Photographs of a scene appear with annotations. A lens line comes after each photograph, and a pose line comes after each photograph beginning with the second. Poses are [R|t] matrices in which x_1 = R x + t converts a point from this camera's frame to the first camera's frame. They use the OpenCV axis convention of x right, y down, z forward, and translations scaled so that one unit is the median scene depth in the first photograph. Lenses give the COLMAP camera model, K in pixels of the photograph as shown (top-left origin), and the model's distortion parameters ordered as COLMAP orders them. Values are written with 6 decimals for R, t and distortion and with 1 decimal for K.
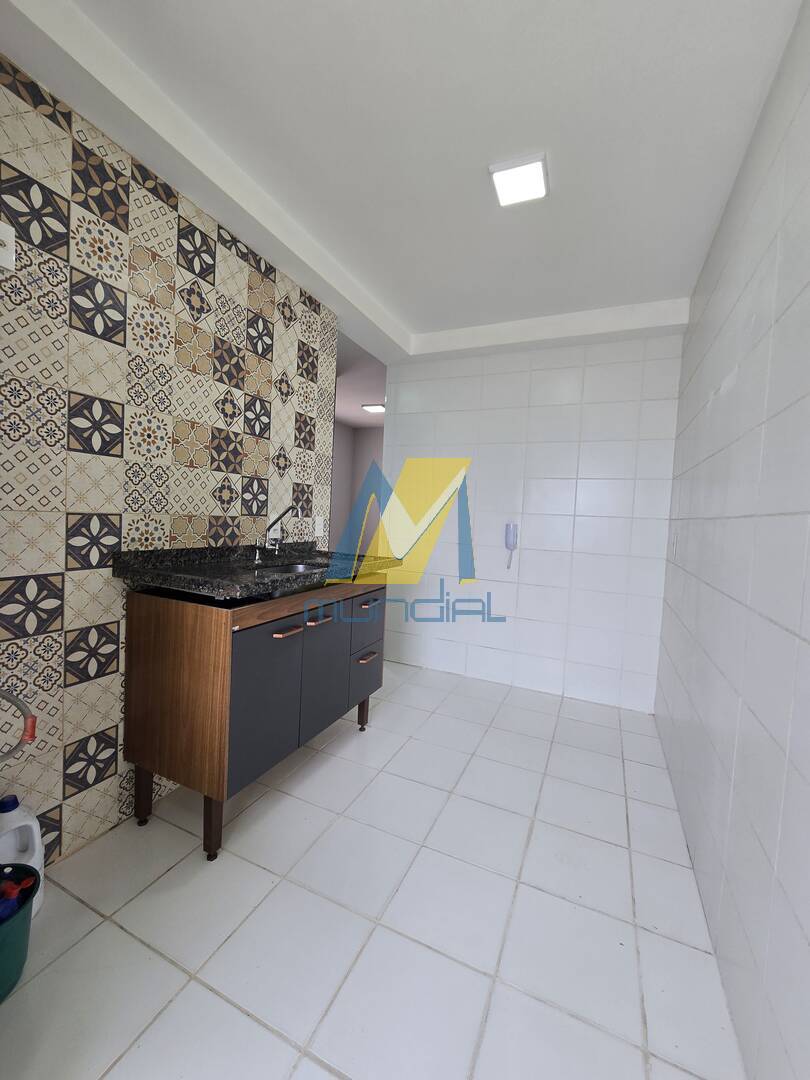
lens RADIAL K [[435.7, 0, 365.5], [0, 435.7, 551.7], [0, 0, 1]] dist [-0.000343, -0.000195]
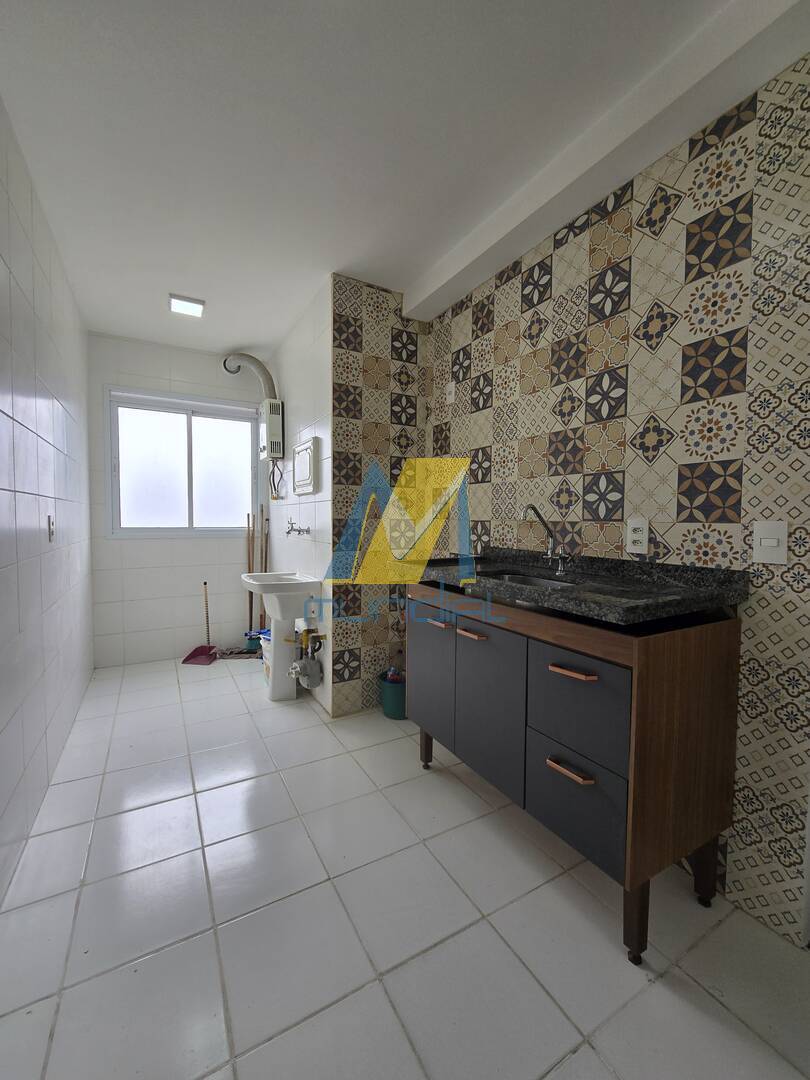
lens RADIAL K [[440.6, 0, 399.2], [0, 440.6, 539.0], [0, 0, 1]] dist [-0.001057, -0.000555]
pose [[-0.532376, 0.007336, -0.846476, 0.644011], [-0.089331, 0.993892, 0.064797, -0.071777], [0.841781, 0.110113, -0.528469, 1.165992]]
